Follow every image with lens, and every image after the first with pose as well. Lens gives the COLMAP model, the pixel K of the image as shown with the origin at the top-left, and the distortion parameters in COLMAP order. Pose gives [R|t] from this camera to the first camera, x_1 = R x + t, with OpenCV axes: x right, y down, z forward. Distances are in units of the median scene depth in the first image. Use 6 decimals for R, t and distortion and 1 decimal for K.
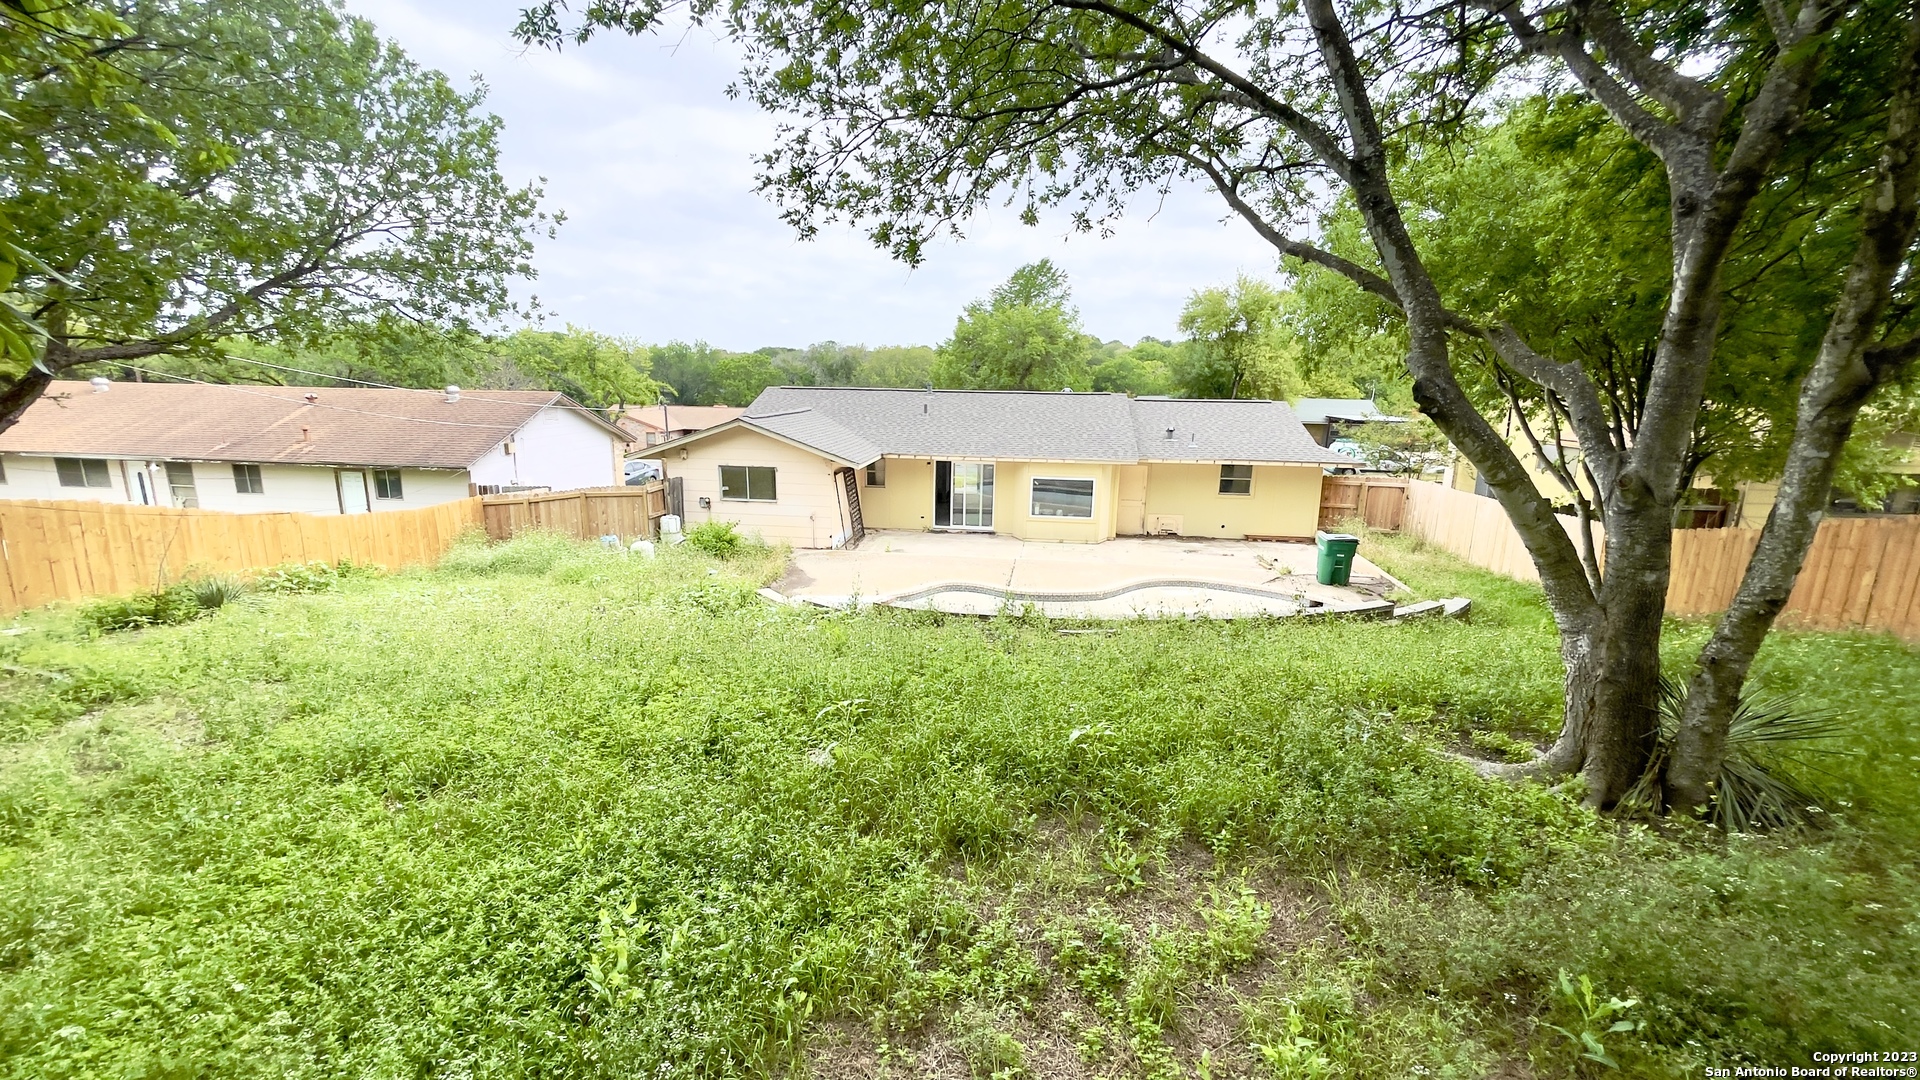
lens RADIAL K [[782.8, 0, 960.0], [0, 782.8, 540.0], [0, 0, 1]] dist [-0.000984, -0.000027]
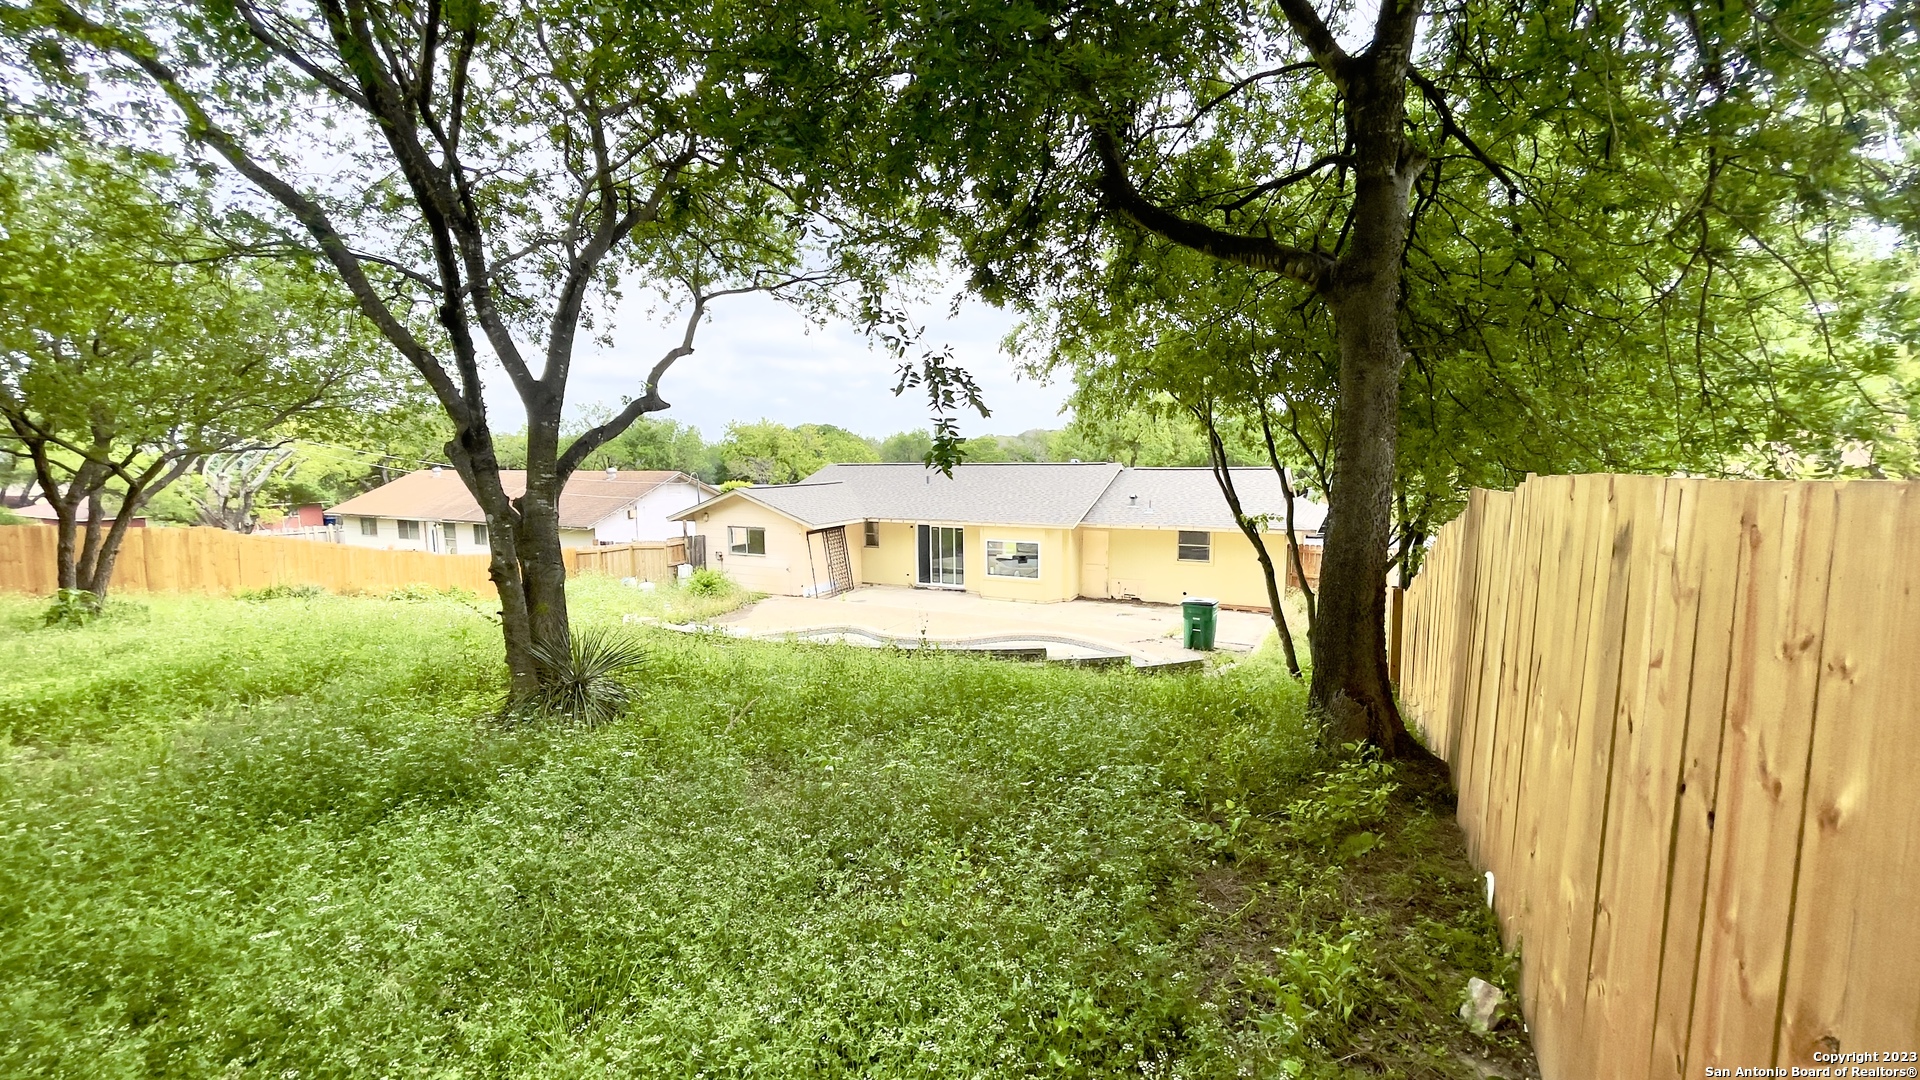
lens RADIAL K [[782.8, 0, 960.0], [0, 782.8, 540.0], [0, 0, 1]] dist [-0.000984, -0.000027]
pose [[0.931771, 0.013959, -0.362777, 0.444986], [-0.050385, 0.994562, -0.091144, 0.021121], [0.359532, 0.103204, 0.927408, -0.031778]]
